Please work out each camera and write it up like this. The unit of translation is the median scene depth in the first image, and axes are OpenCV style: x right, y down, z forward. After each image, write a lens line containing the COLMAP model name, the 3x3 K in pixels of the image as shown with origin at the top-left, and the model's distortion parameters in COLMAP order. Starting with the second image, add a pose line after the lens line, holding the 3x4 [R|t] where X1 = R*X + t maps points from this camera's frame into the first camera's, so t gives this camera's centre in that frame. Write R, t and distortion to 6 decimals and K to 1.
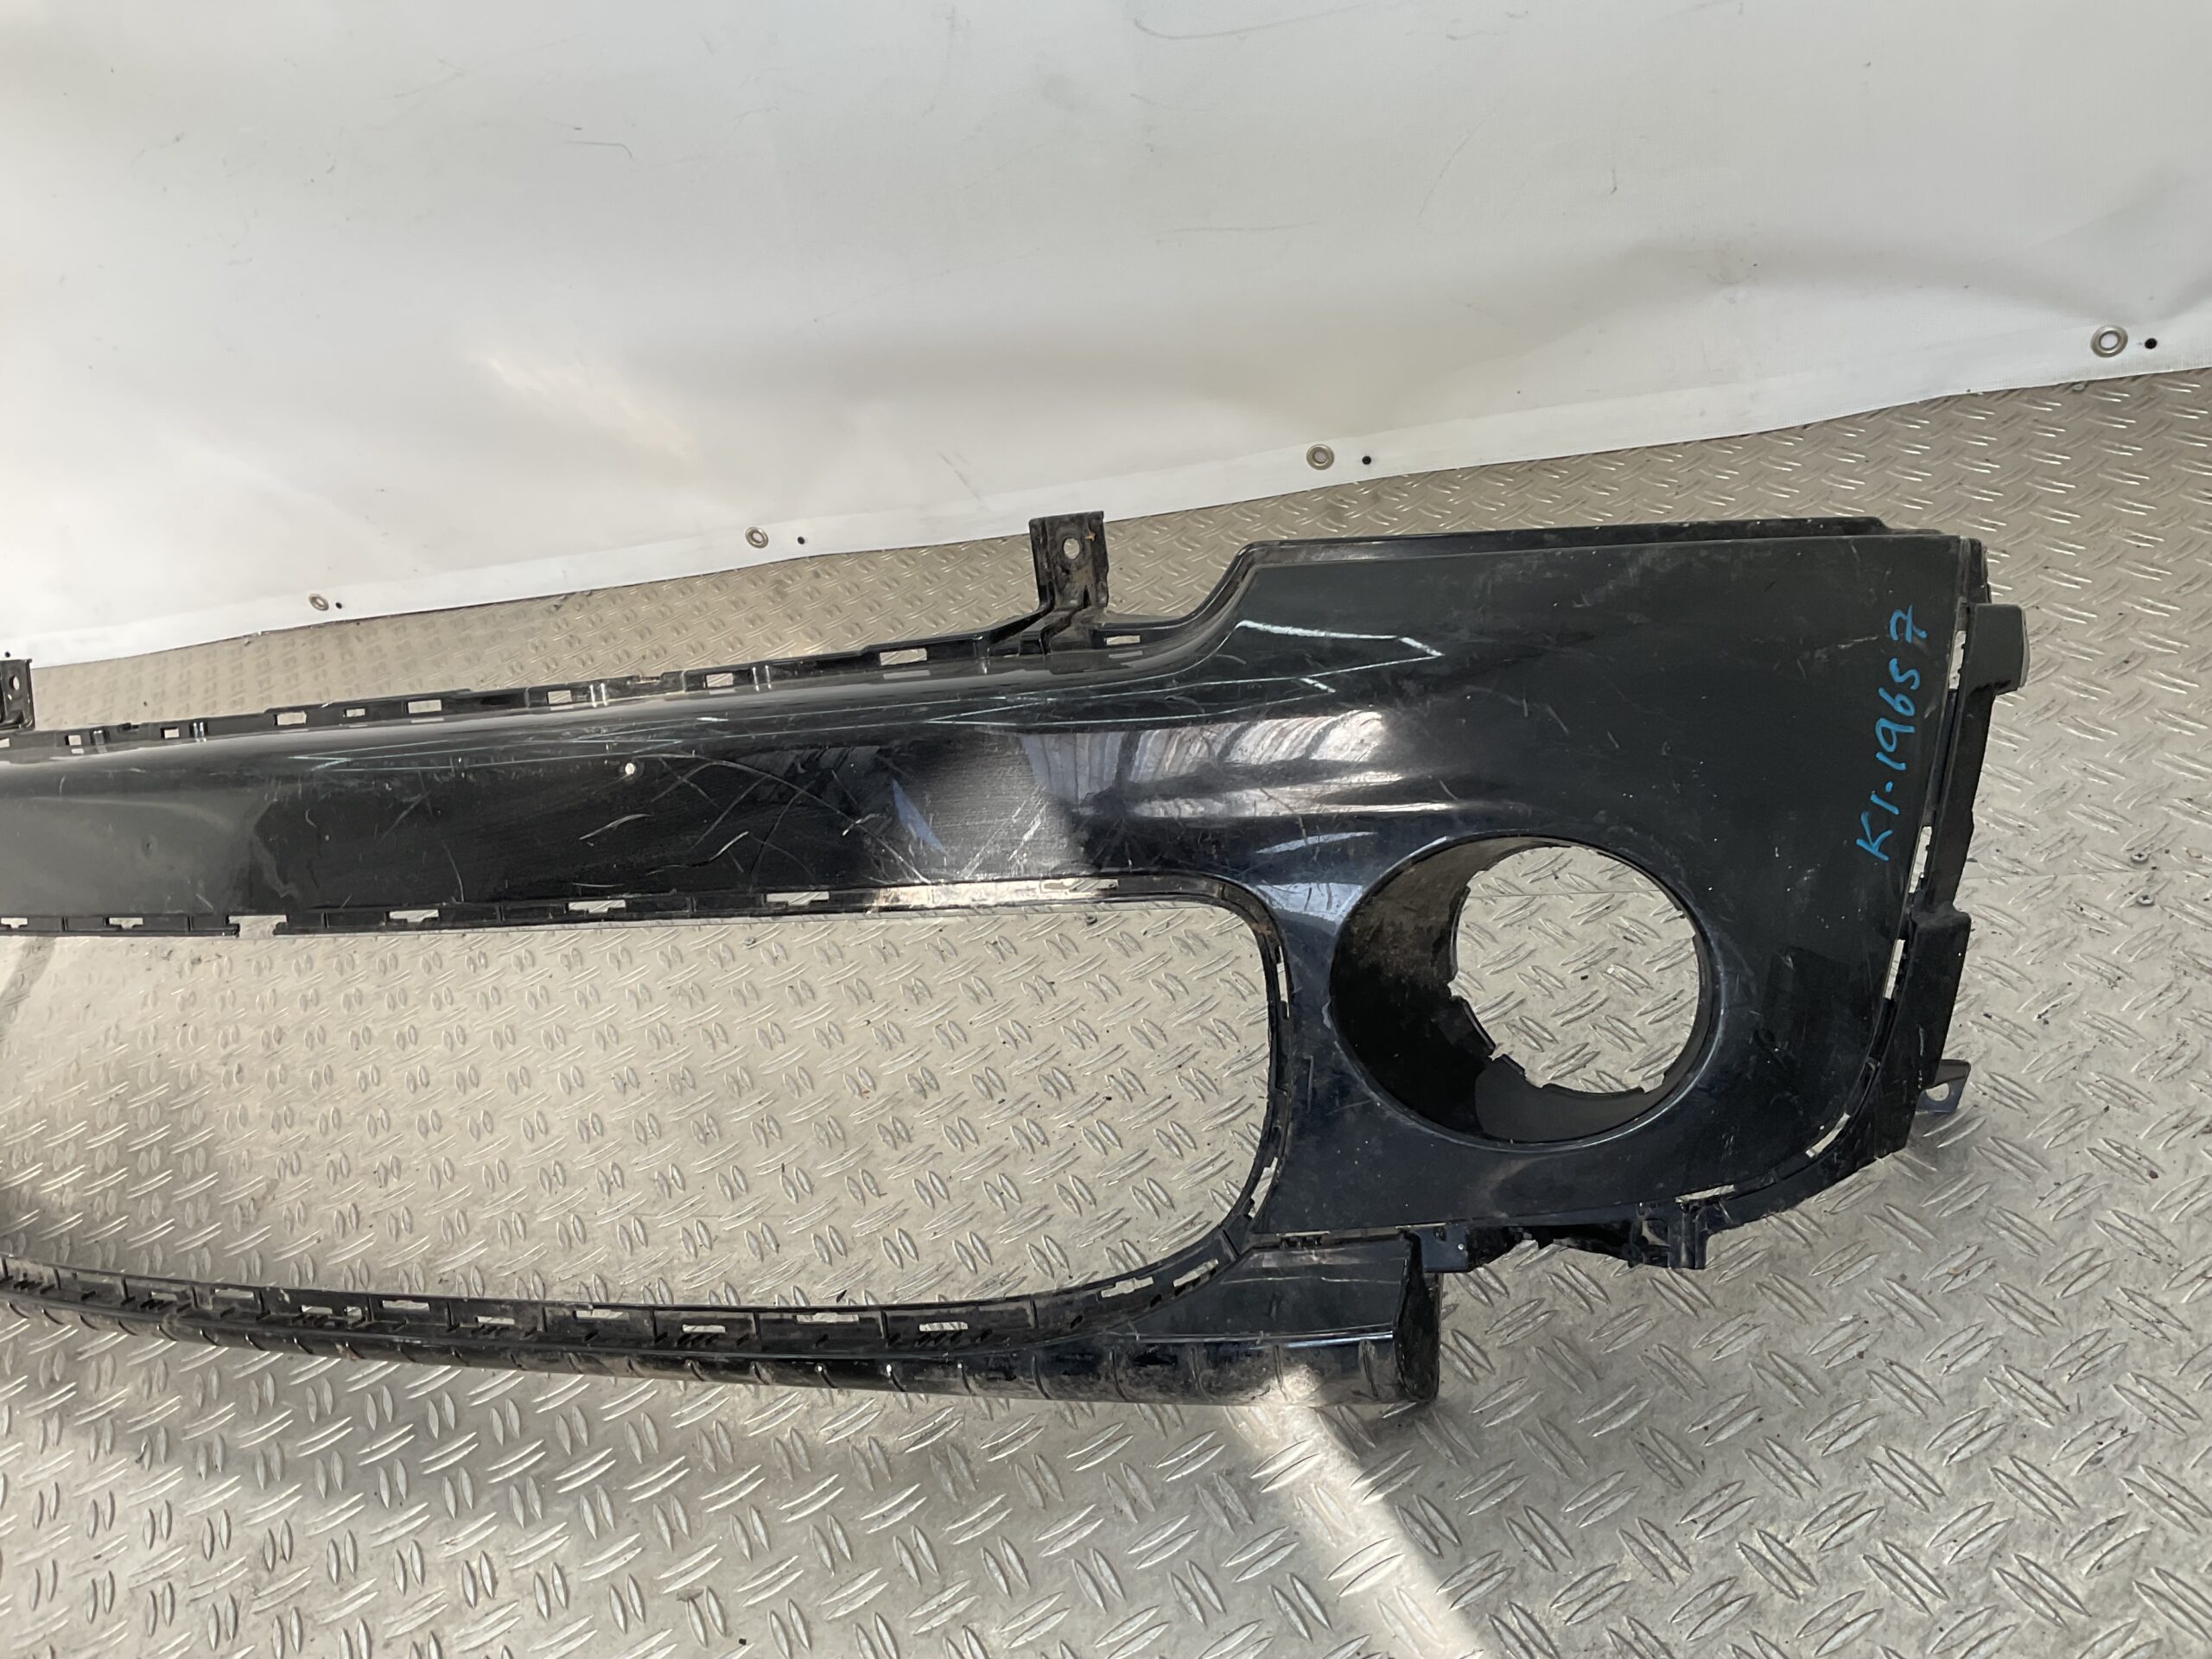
lens RADIAL K [[1846.5, 0, 1099.0], [0, 1846.5, 834.9], [0, 0, 1]] dist [0.067442, -0.115914]
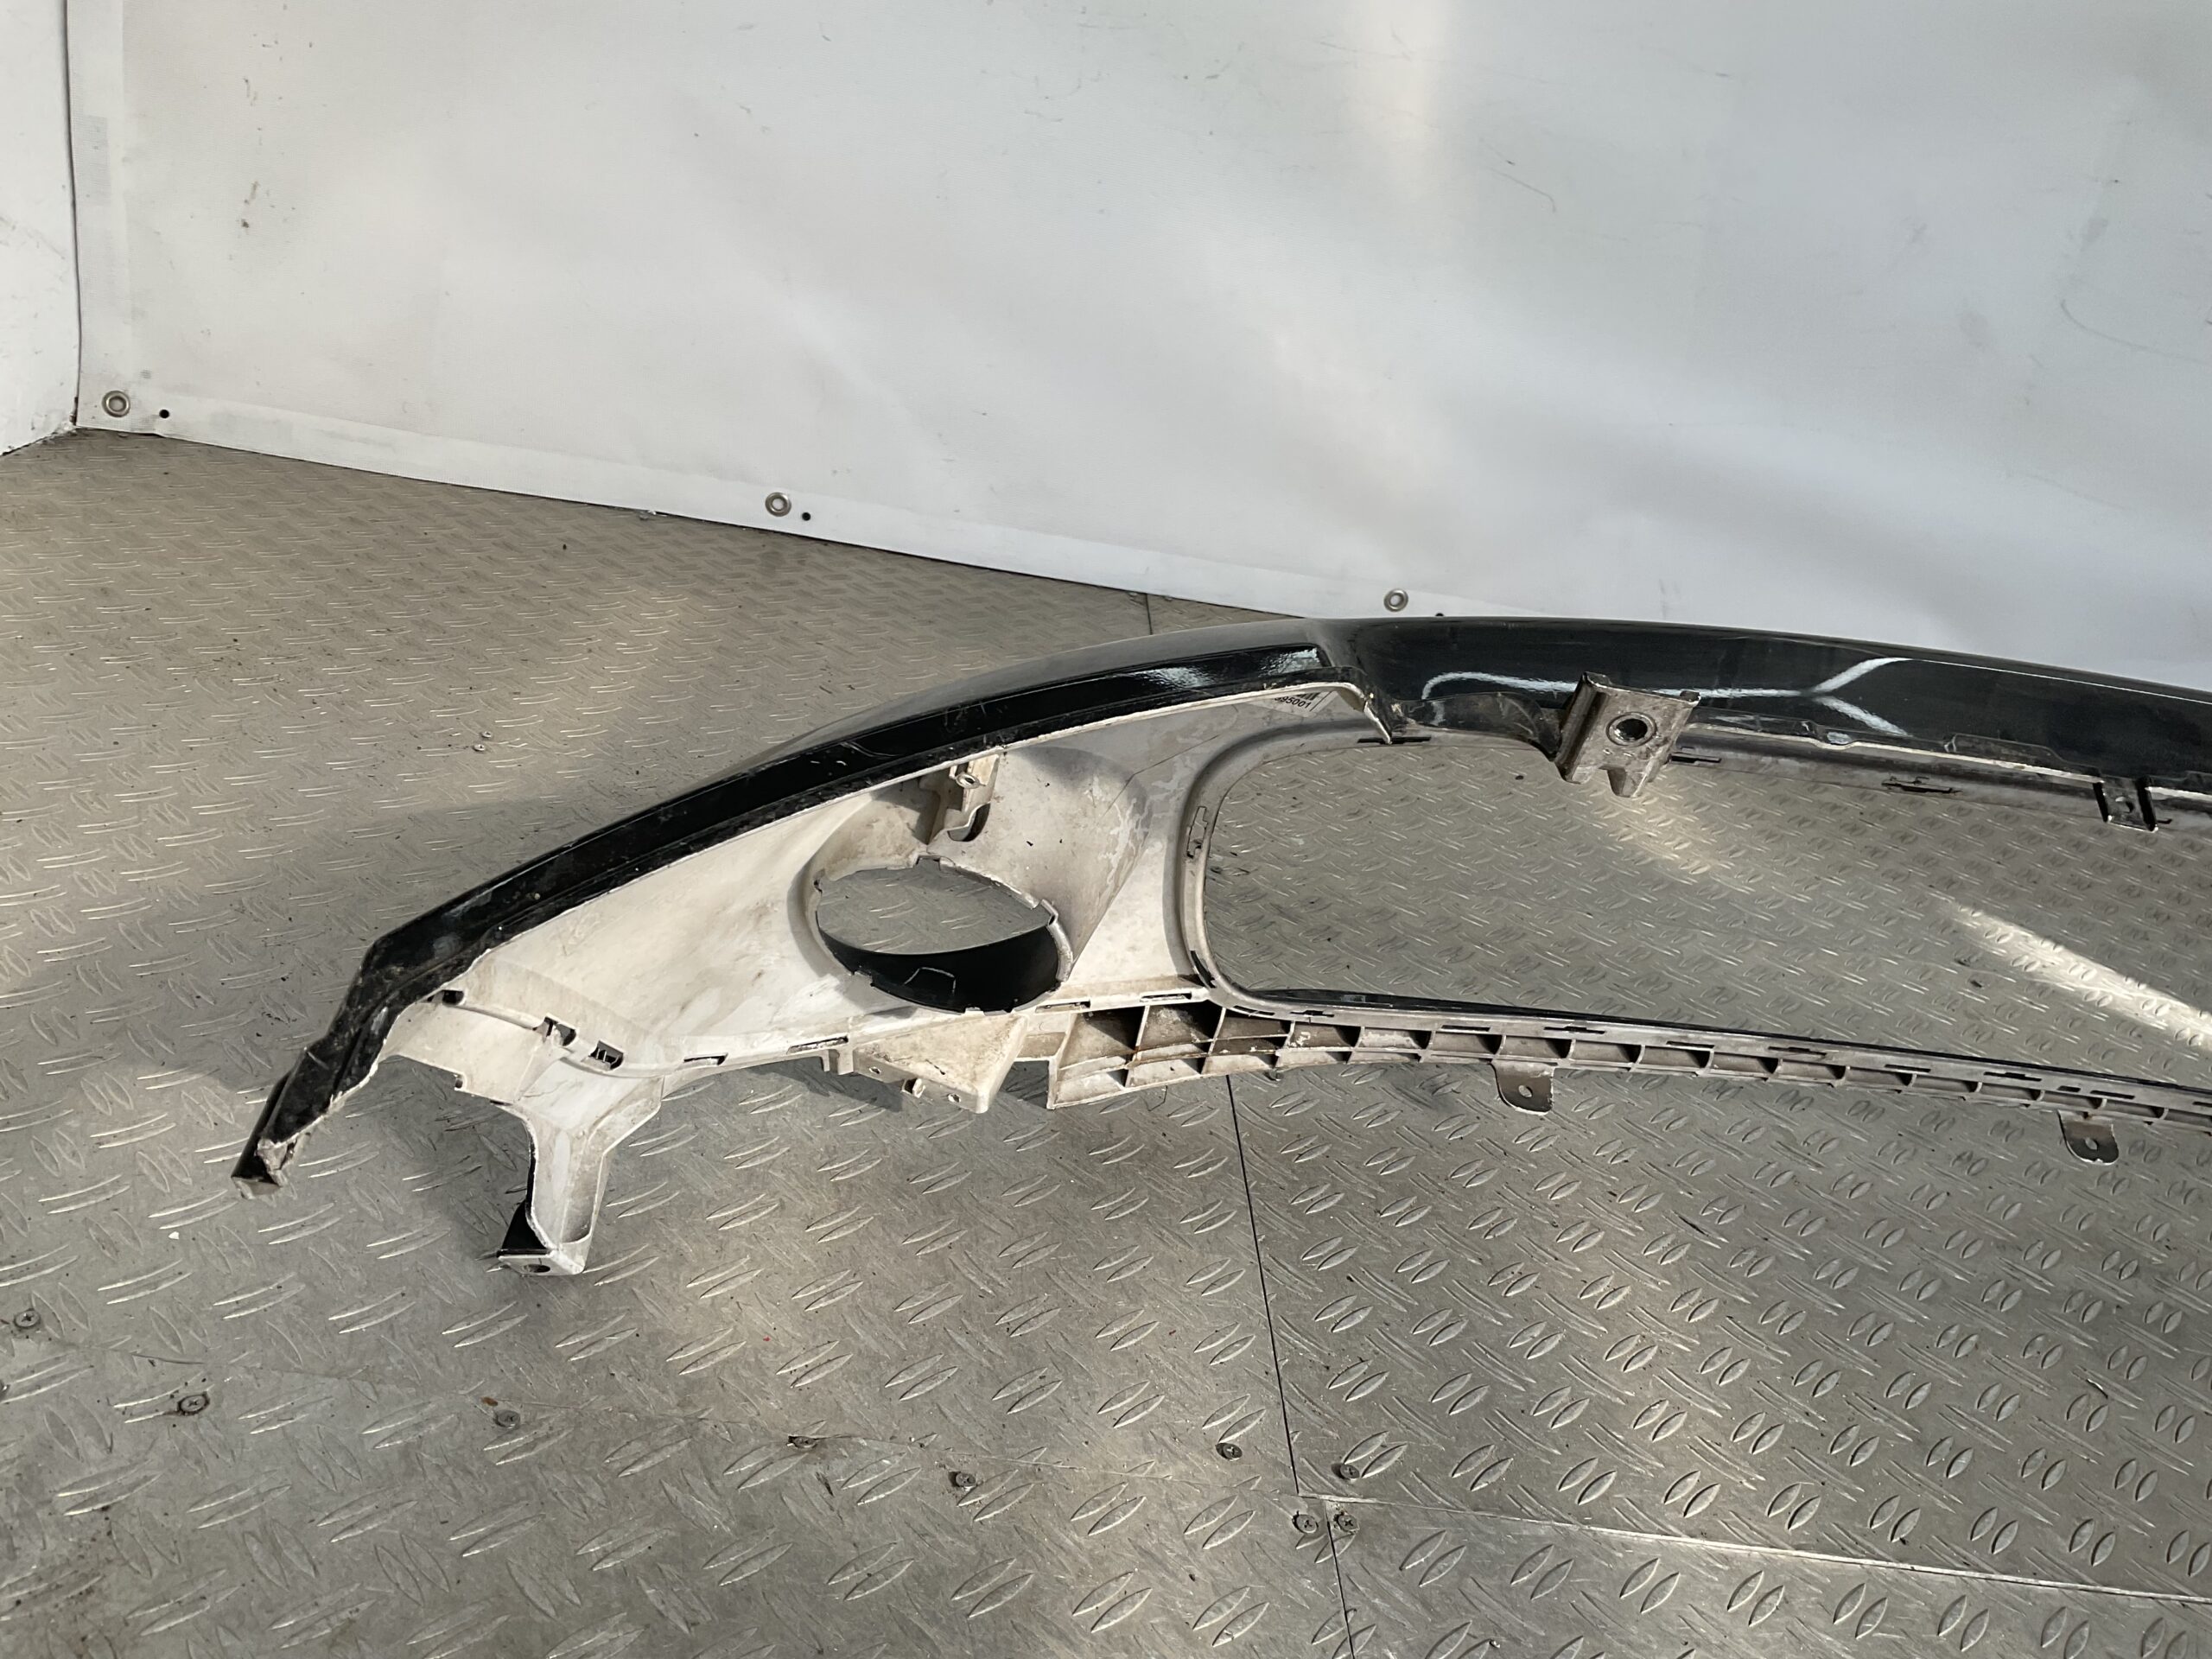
lens RADIAL K [[1846.5, 0, 1111.4], [0, 1846.5, 835.1], [0, 0, 1]] dist [0.067442, -0.115914]
pose [[0.827575, 0.256935, 0.499103, -1.044610], [-0.170848, 0.962208, -0.212052, 0.259582], [-0.534724, 0.090219, 0.840197, 0.376345]]
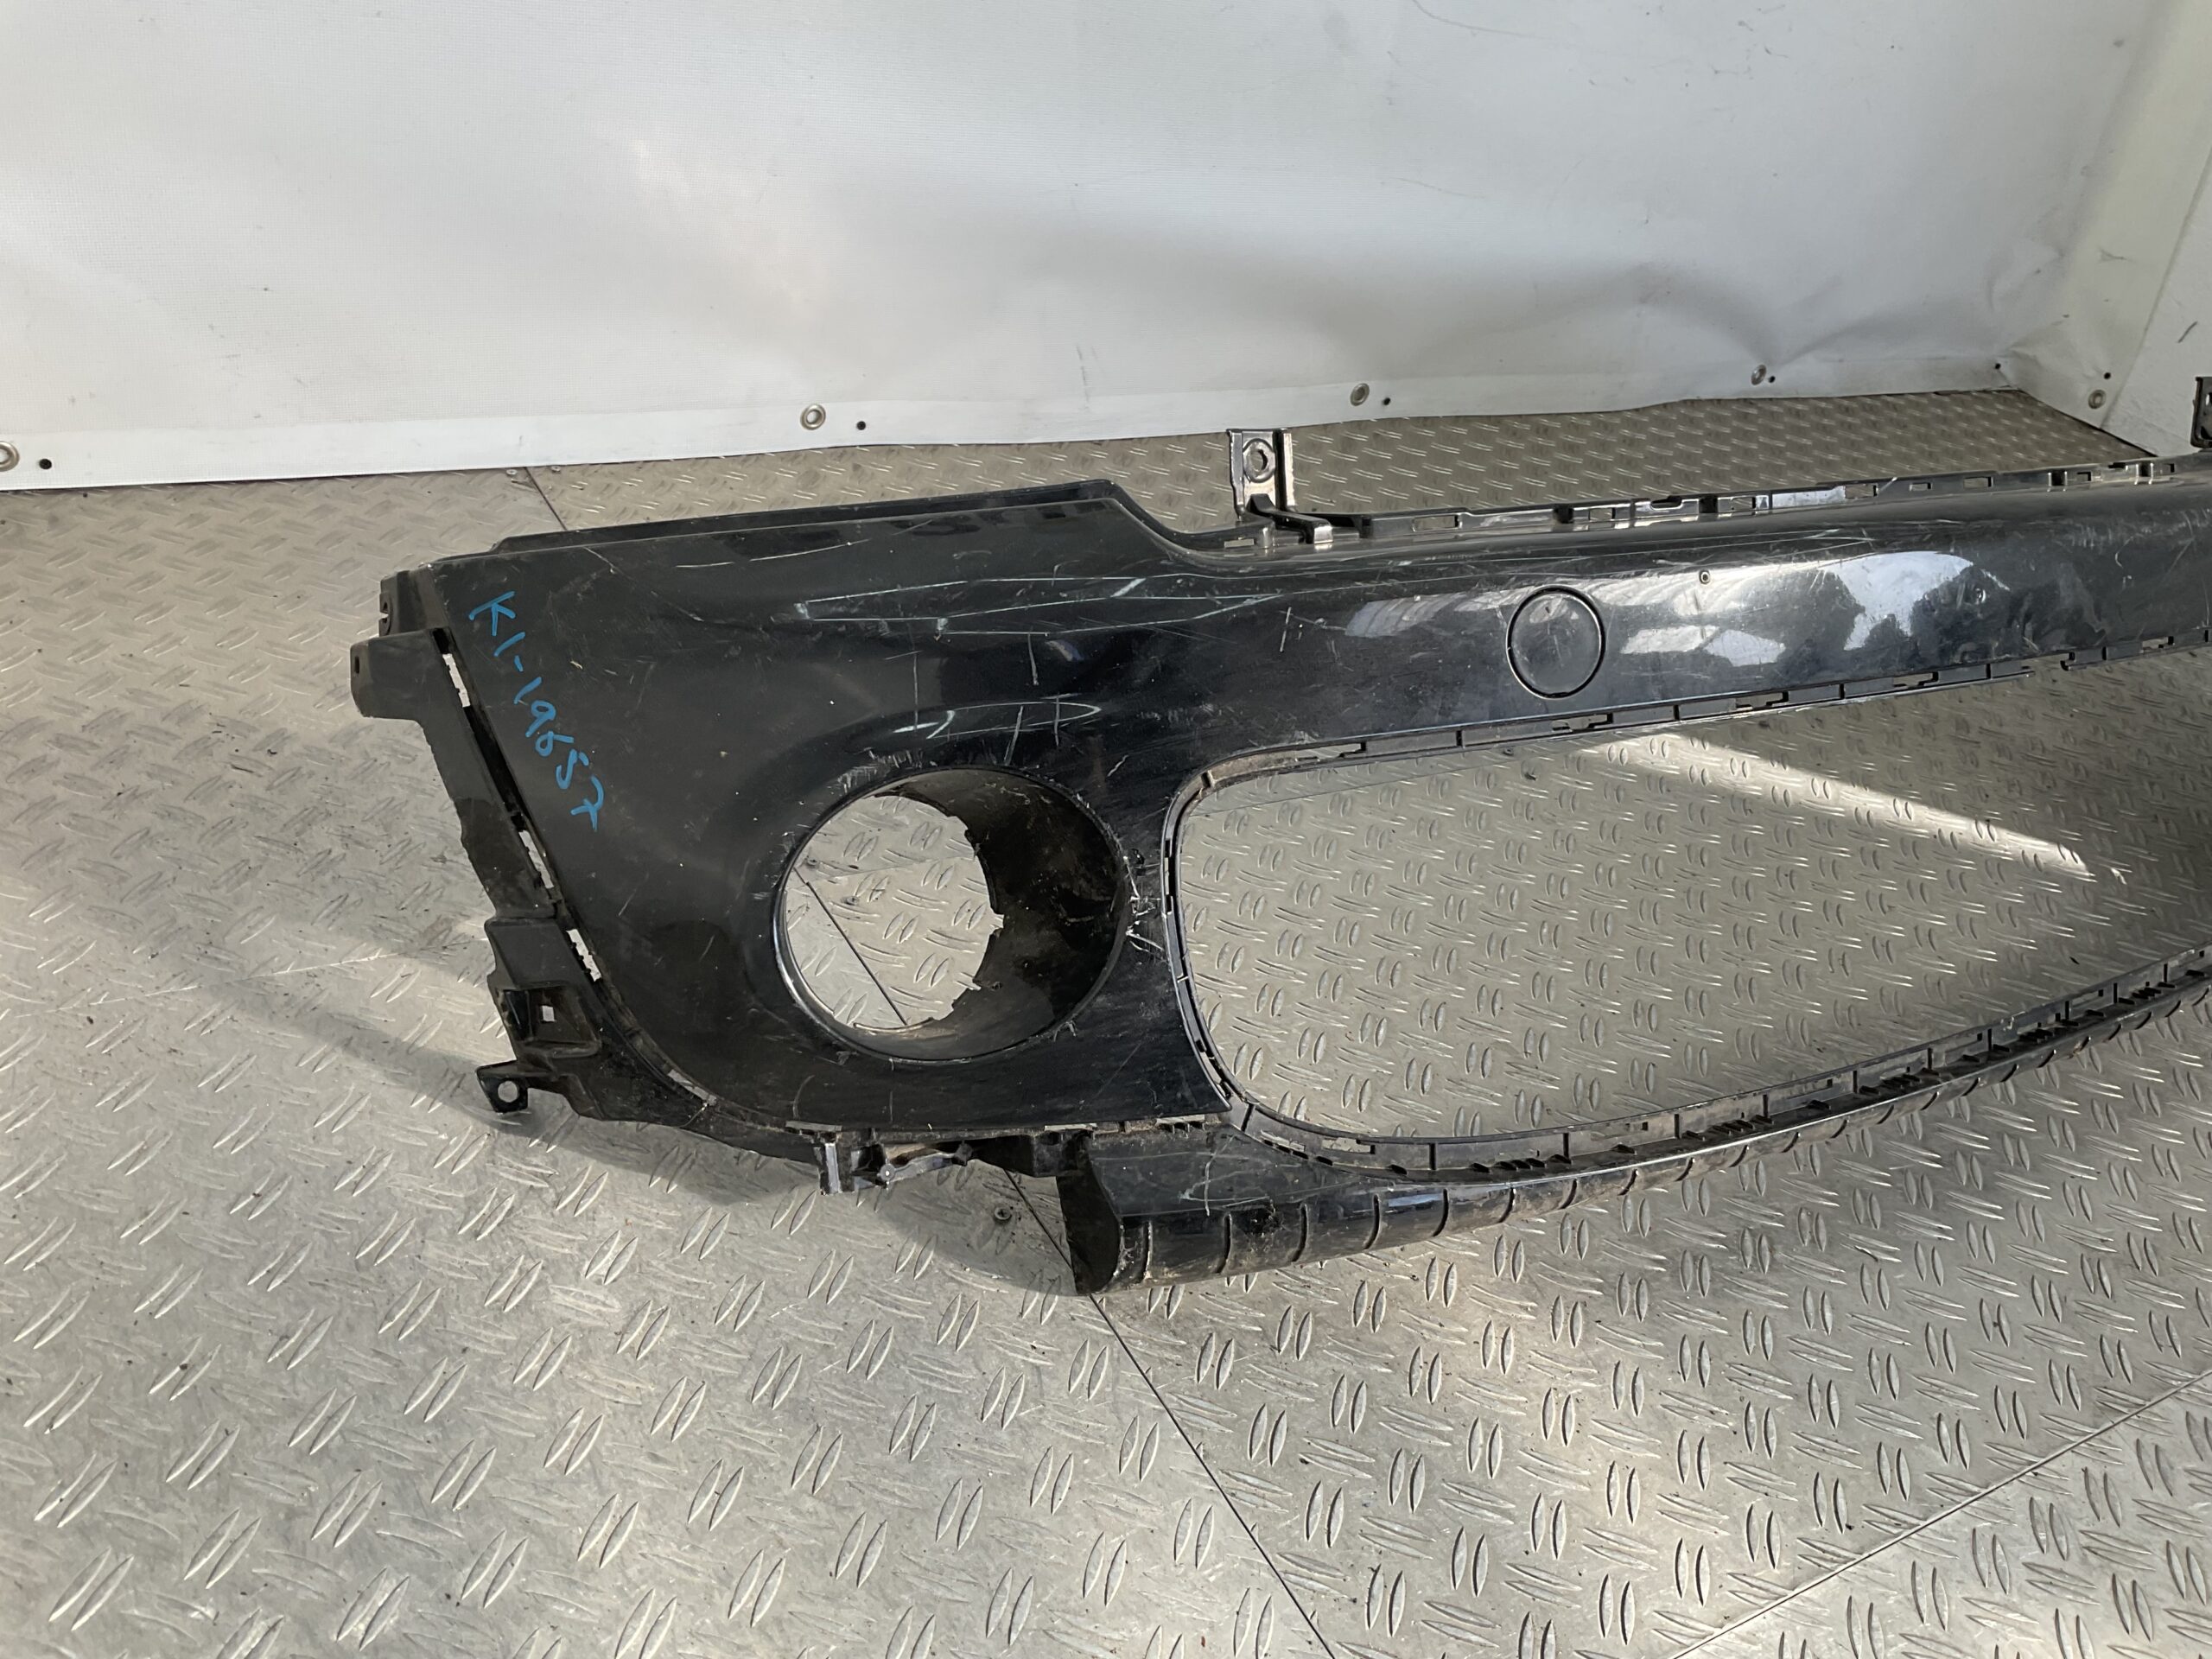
lens RADIAL K [[1846.5, 0, 1129.2], [0, 1846.5, 828.0], [0, 0, 1]] dist [0.067442, -0.115914]
pose [[0.561697, -0.071322, 0.824263, -1.126096], [0.111844, 0.993678, 0.009765, 0.049168], [-0.819748, 0.086704, 0.566123, 0.565583]]
